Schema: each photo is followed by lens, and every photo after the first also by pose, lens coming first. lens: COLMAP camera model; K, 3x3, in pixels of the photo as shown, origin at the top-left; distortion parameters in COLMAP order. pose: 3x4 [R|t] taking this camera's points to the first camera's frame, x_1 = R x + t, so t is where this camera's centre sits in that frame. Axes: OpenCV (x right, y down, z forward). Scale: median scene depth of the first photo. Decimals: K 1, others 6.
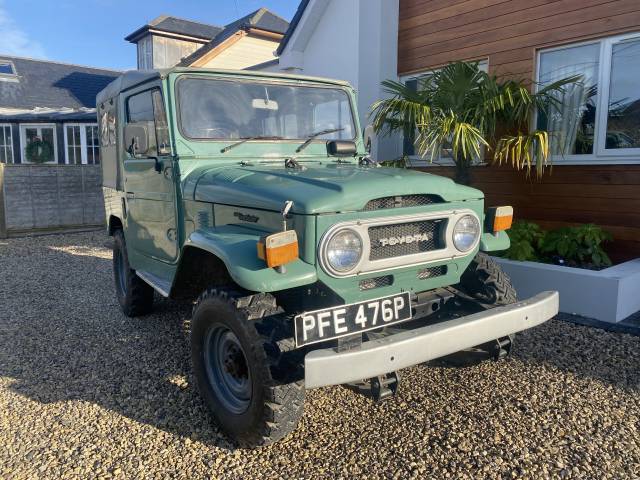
lens RADIAL K [[490.7, 0, 316.7], [0, 490.7, 238.0], [0, 0, 1]] dist [0.010171, -0.006515]
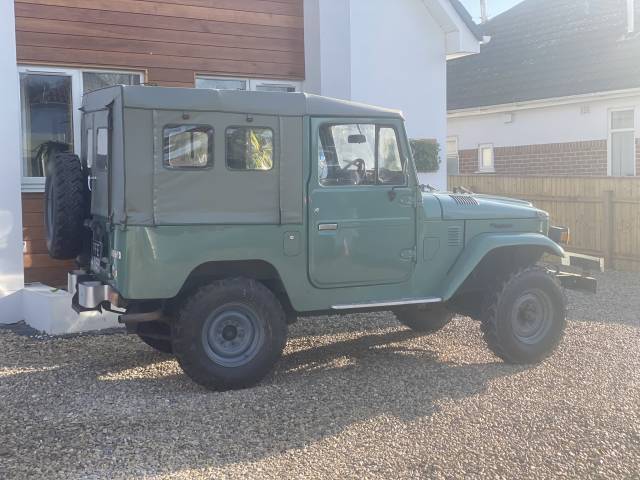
lens RADIAL K [[953.2, 0, 320.0], [0, 953.2, 240.0], [0, 0, 1]] dist [0.037666, 0.542170]
pose [[0.169446, -0.061000, 0.983650, -2.990662], [0.145723, 0.988663, 0.036208, -0.177249], [-0.974706, 0.137205, 0.176414, 0.961158]]
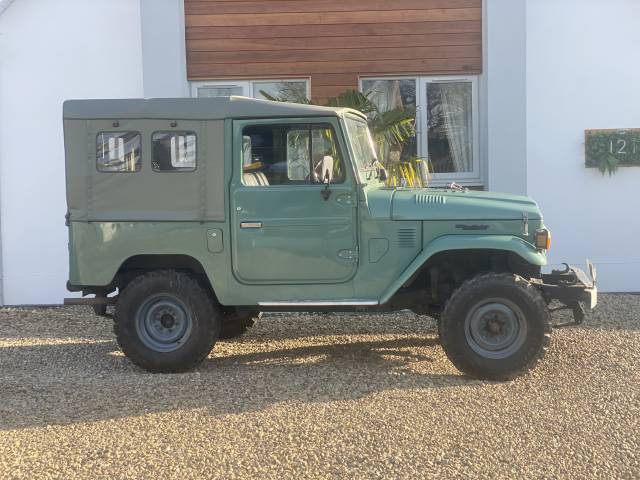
lens RADIAL K [[953.2, 0, 320.0], [0, 953.2, 240.0], [0, 0, 1]] dist [0.037666, 0.542170]
pose [[0.664814, -0.053353, 0.745101, -2.327001], [0.120732, 0.992007, -0.036690, 0.039570], [-0.737188, 0.114350, 0.665941, -0.477123]]
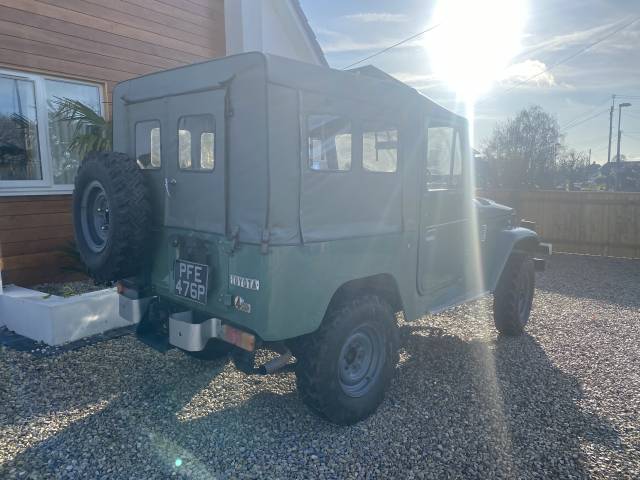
lens RADIAL K [[486.3, 0, 317.8], [0, 486.3, 241.9], [0, 0, 1]] dist [0.047941, -0.070454]
pose [[-0.231198, -0.117192, 0.965823, -1.657449], [0.143971, 0.977668, 0.153093, -0.325020], [-0.962195, 0.174445, -0.209162, 1.919204]]
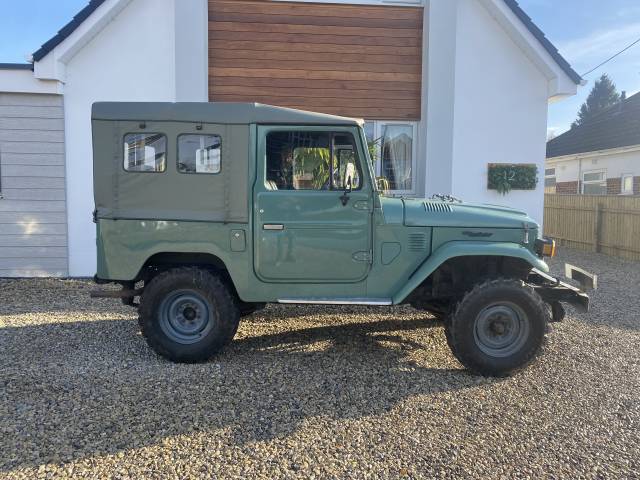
lens RADIAL K [[486.3, 0, 317.8], [0, 486.3, 241.9], [0, 0, 1]] dist [0.047941, -0.070454]
pose [[0.594883, -0.060213, 0.801554, -1.560292], [0.097930, 0.995191, 0.002079, -0.065964], [-0.797824, 0.077259, 0.597919, 0.449542]]
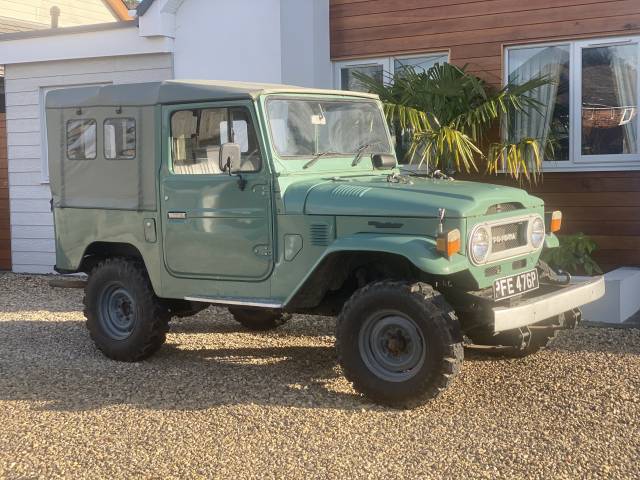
lens RADIAL K [[953.2, 0, 320.0], [0, 953.2, 240.0], [0, 0, 1]] dist [0.037666, 0.542170]
pose [[0.937320, -0.038628, 0.346322, -1.033589], [0.062340, 0.996392, -0.057587, 0.111241], [-0.342848, 0.075567, 0.936347, -1.061856]]
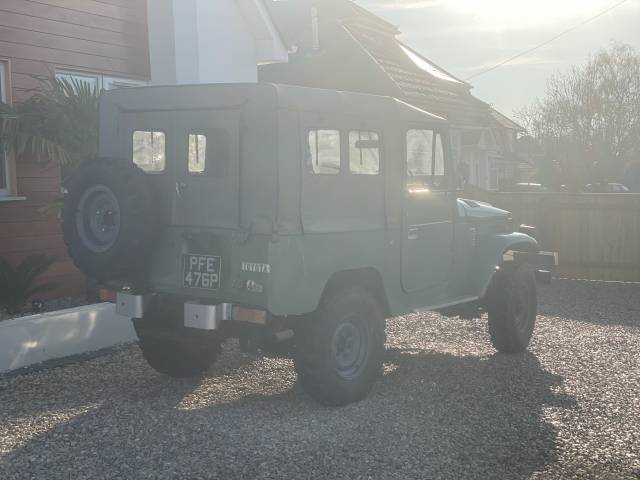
lens RADIAL K [[953.2, 0, 320.0], [0, 953.2, 240.0], [0, 0, 1]] dist [0.037666, 0.542170]
pose [[-0.323841, -0.051769, 0.944694, -2.826954], [0.148708, 0.983306, 0.104862, -0.396182], [-0.934352, 0.174442, -0.310736, 2.395777]]
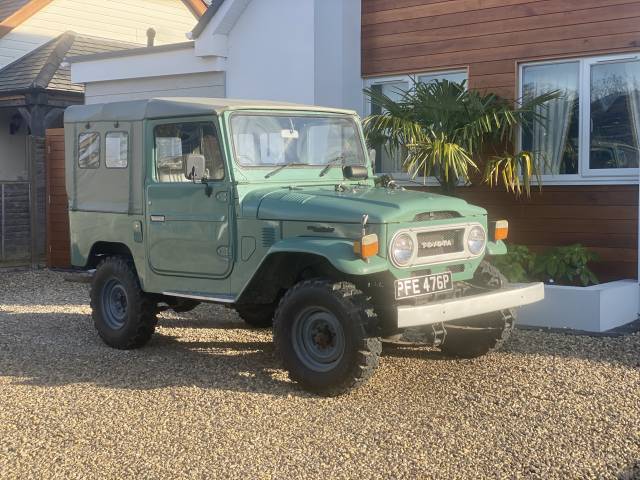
lens RADIAL K [[953.2, 0, 320.0], [0, 953.2, 240.0], [0, 0, 1]] dist [0.037666, 0.542170]
pose [[0.978543, -0.014727, 0.205517, -0.630764], [0.031442, 0.996433, -0.078305, 0.175268], [-0.203630, 0.083087, 0.975516, -1.410510]]
